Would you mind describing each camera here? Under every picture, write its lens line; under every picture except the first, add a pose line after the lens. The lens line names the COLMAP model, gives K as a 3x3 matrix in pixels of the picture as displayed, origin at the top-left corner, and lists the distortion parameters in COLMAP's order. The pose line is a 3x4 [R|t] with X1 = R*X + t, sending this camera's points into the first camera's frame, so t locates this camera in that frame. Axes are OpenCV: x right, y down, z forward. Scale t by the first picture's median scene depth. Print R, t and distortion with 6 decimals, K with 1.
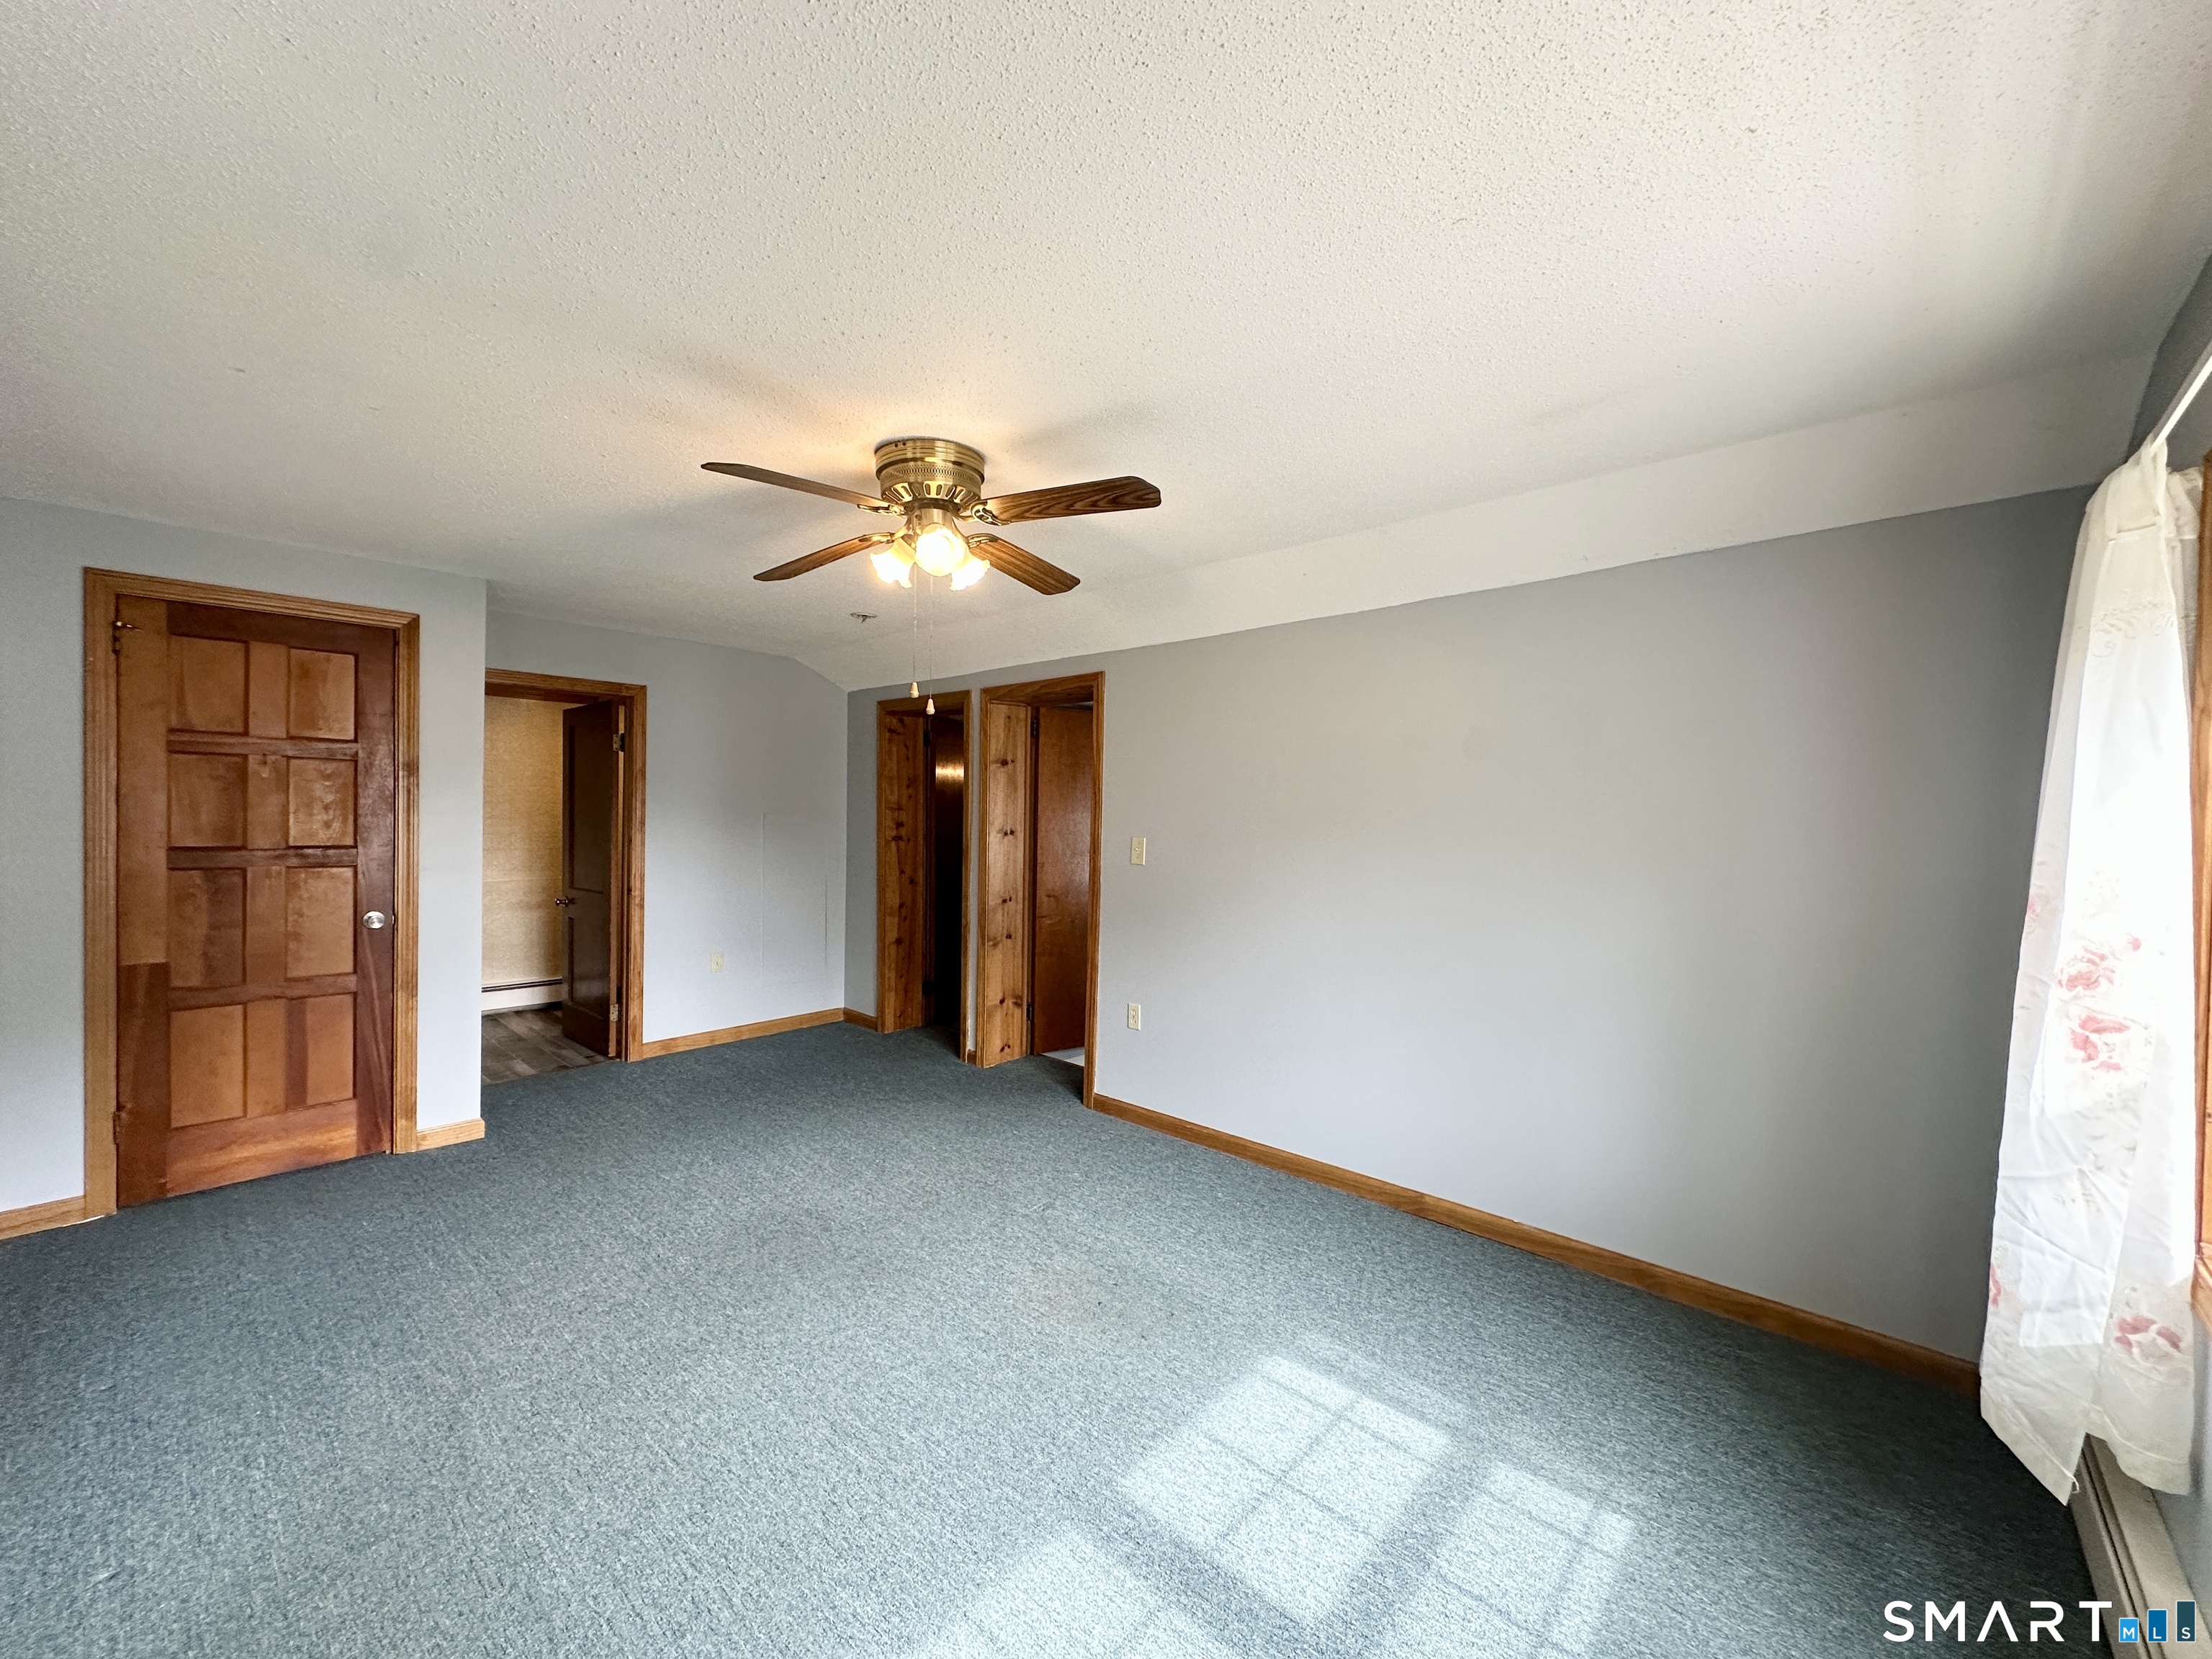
lens RADIAL K [[874.9, 0, 1103.3], [0, 874.9, 822.9], [0, 0, 1]] dist [-0.003654, 0.000554]
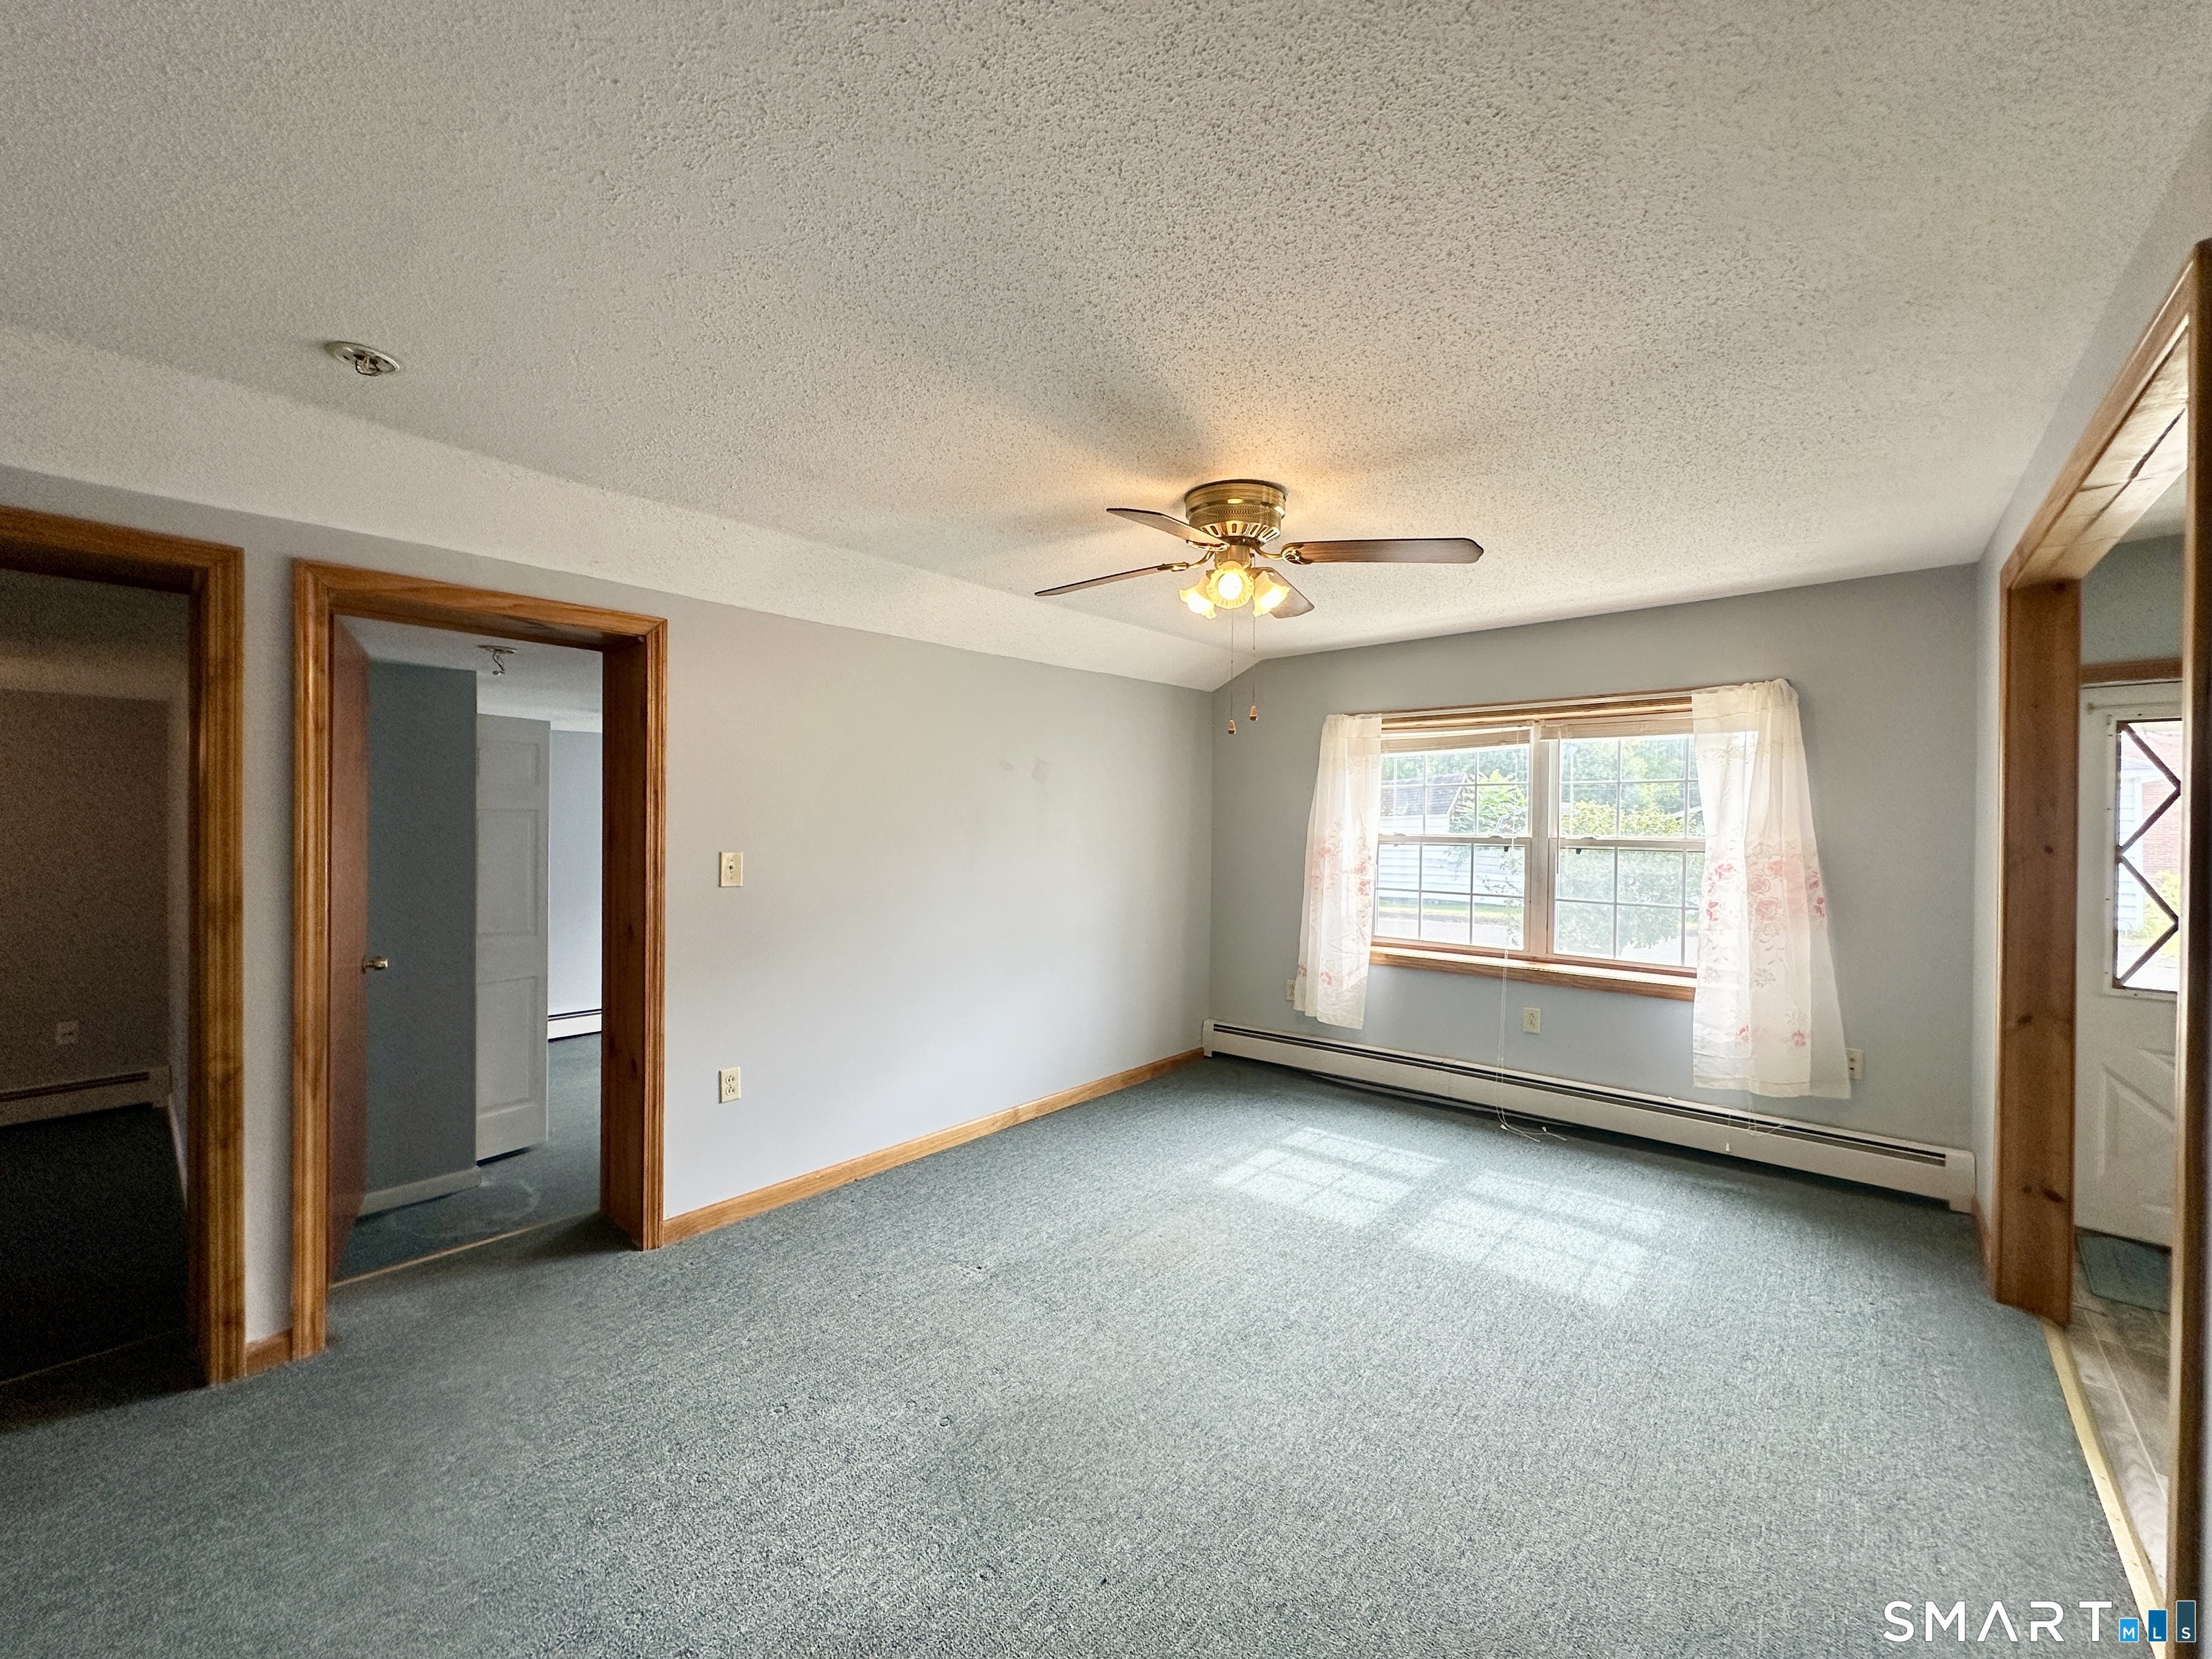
lens RADIAL K [[874.9, 0, 1107.8], [0, 874.9, 829.8], [0, 0, 1]] dist [-0.003654, 0.000554]
pose [[-0.020951, -0.025490, 0.999455, -1.423548], [0.001388, 0.999673, 0.025525, -0.046003], [-0.999780, 0.001922, -0.020909, 1.319676]]
